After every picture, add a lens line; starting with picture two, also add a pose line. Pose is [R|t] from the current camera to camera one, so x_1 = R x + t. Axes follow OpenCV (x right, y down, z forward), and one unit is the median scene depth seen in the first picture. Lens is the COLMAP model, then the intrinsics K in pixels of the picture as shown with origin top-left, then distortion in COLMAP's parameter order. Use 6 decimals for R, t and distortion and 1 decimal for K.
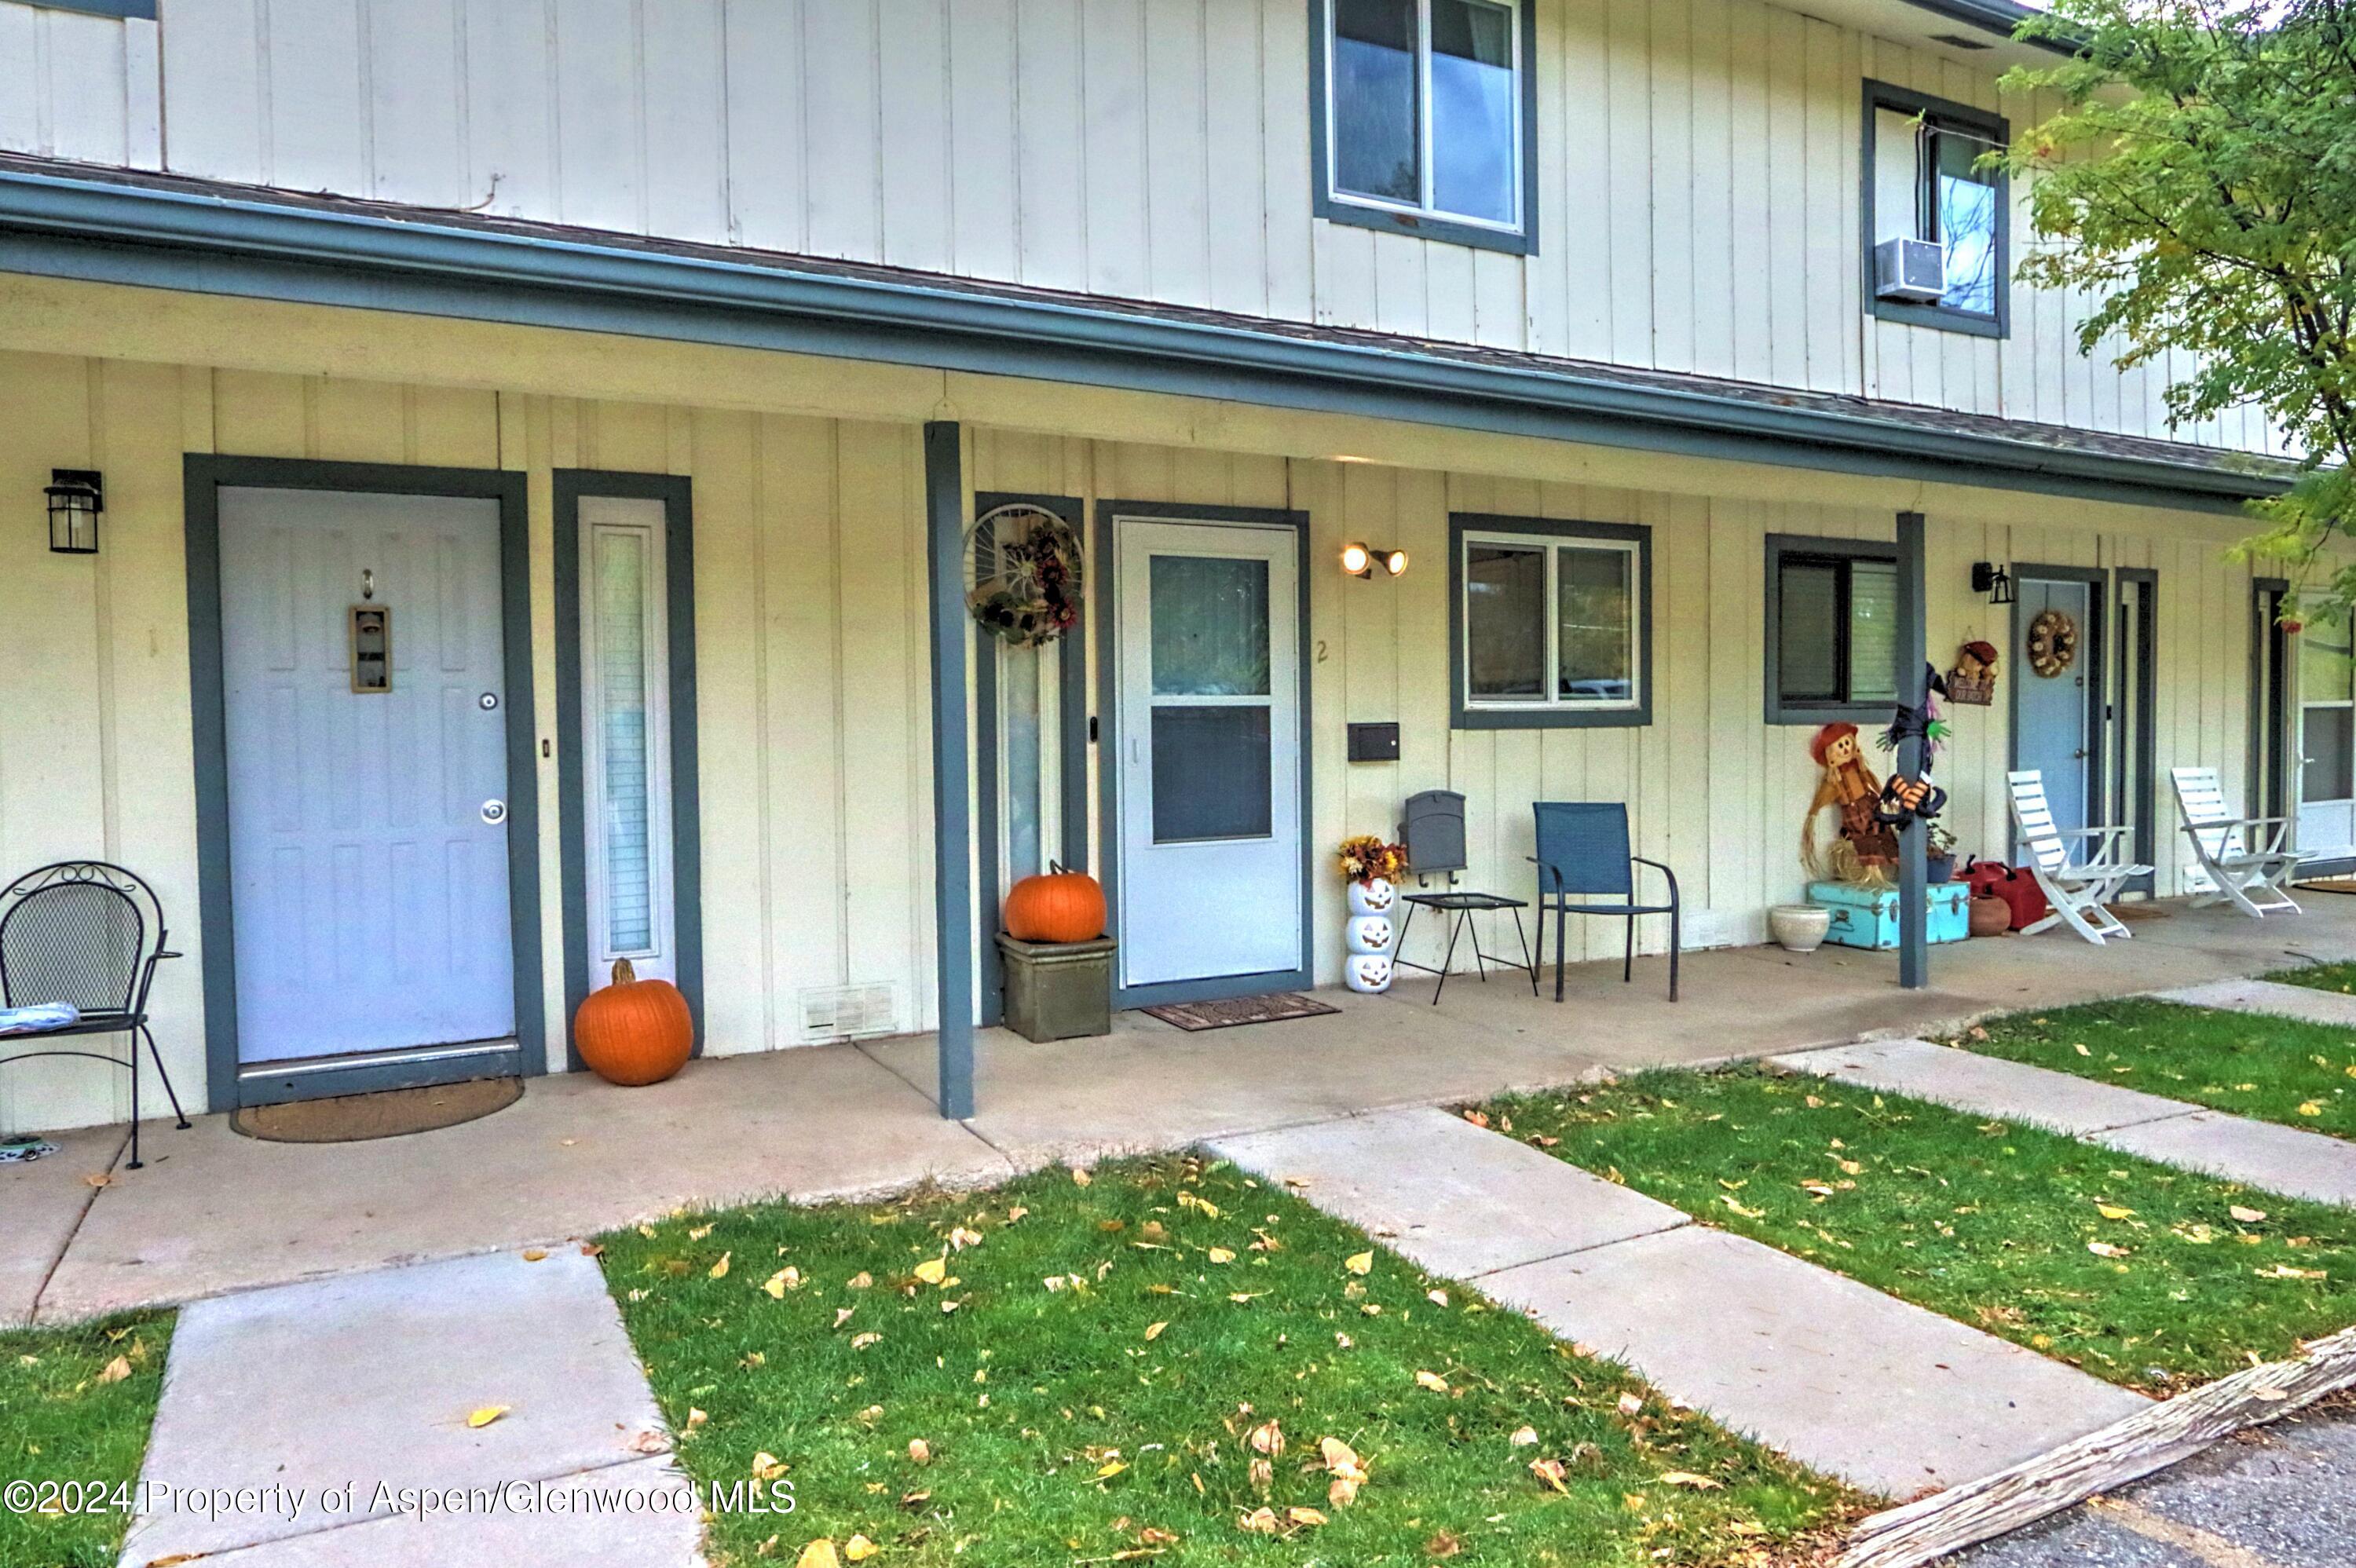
lens RADIAL K [[1524.7, 0, 1179.1], [0, 1524.7, 774.9], [0, 0, 1]] dist [-0.008331, -0.001713]
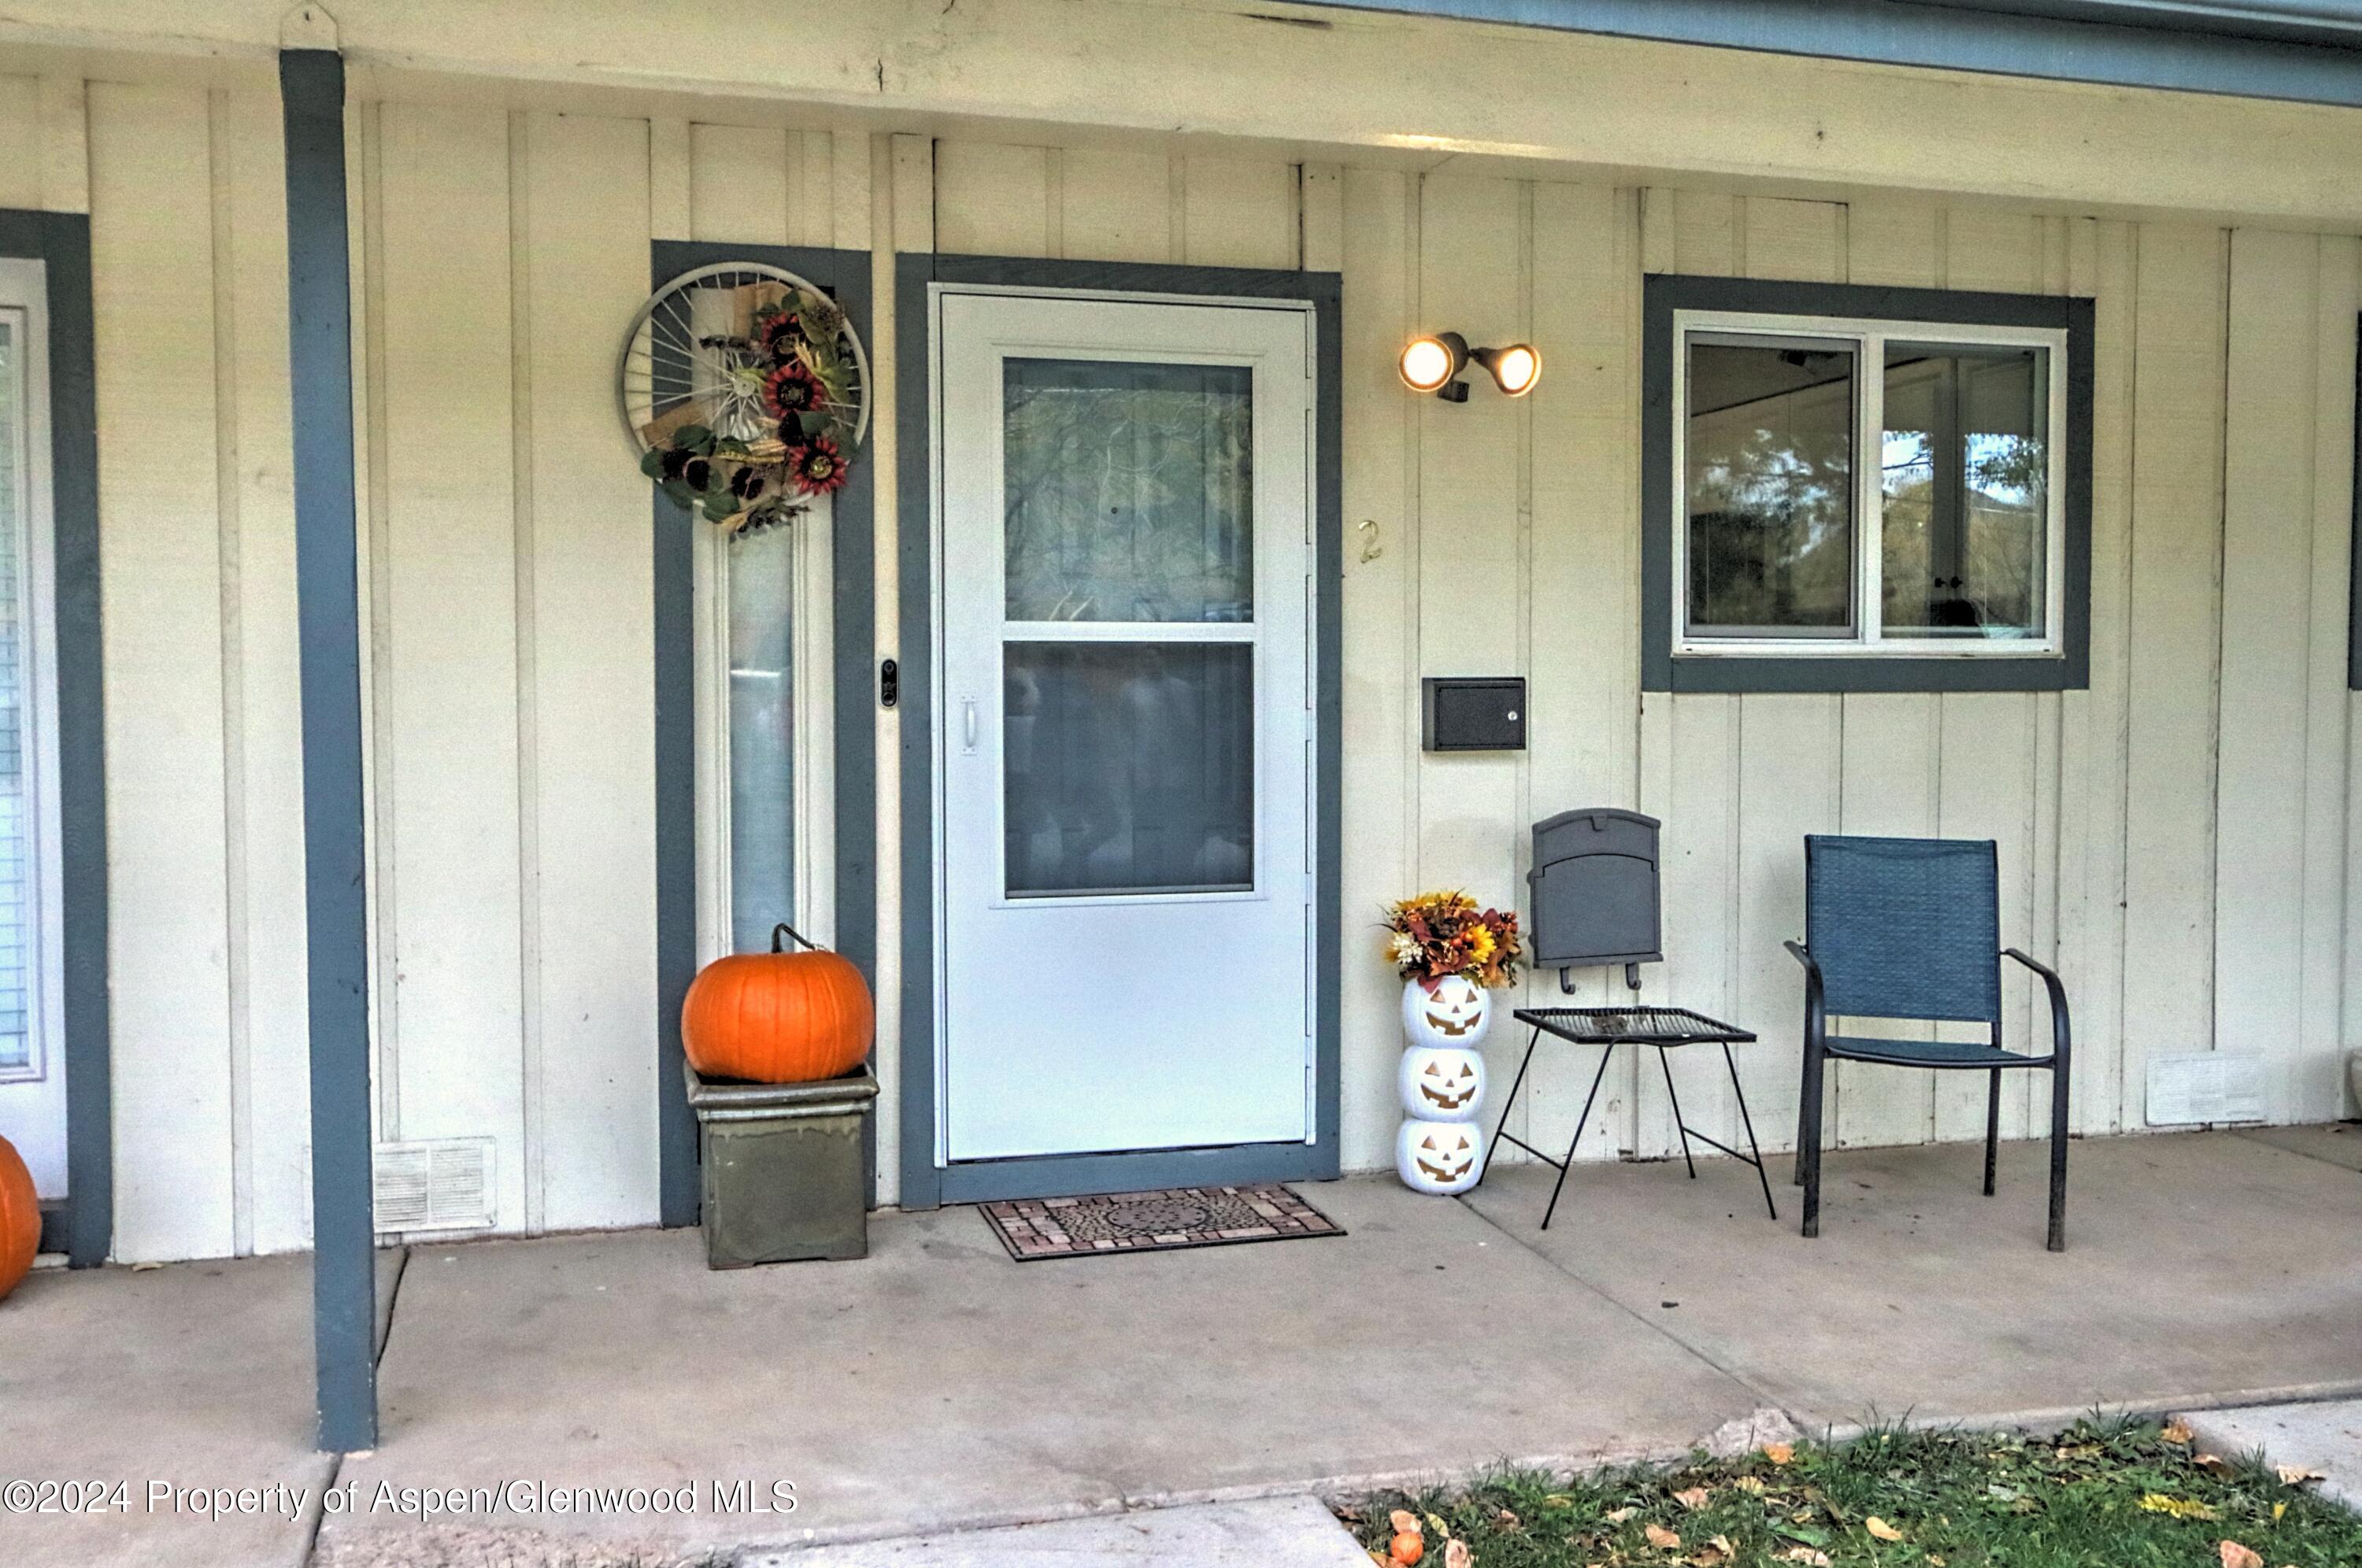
lens RADIAL K [[2136.1, 0, 1180.0], [0, 2136.1, 790.1], [0, 0, 1]] dist [0.005607, 0.000000]
pose [[0.976264, 0.017969, -0.215837, 0.194763], [-0.015792, 0.999806, 0.011806, -0.002527], [0.216007, -0.008117, 0.976358, 0.268946]]
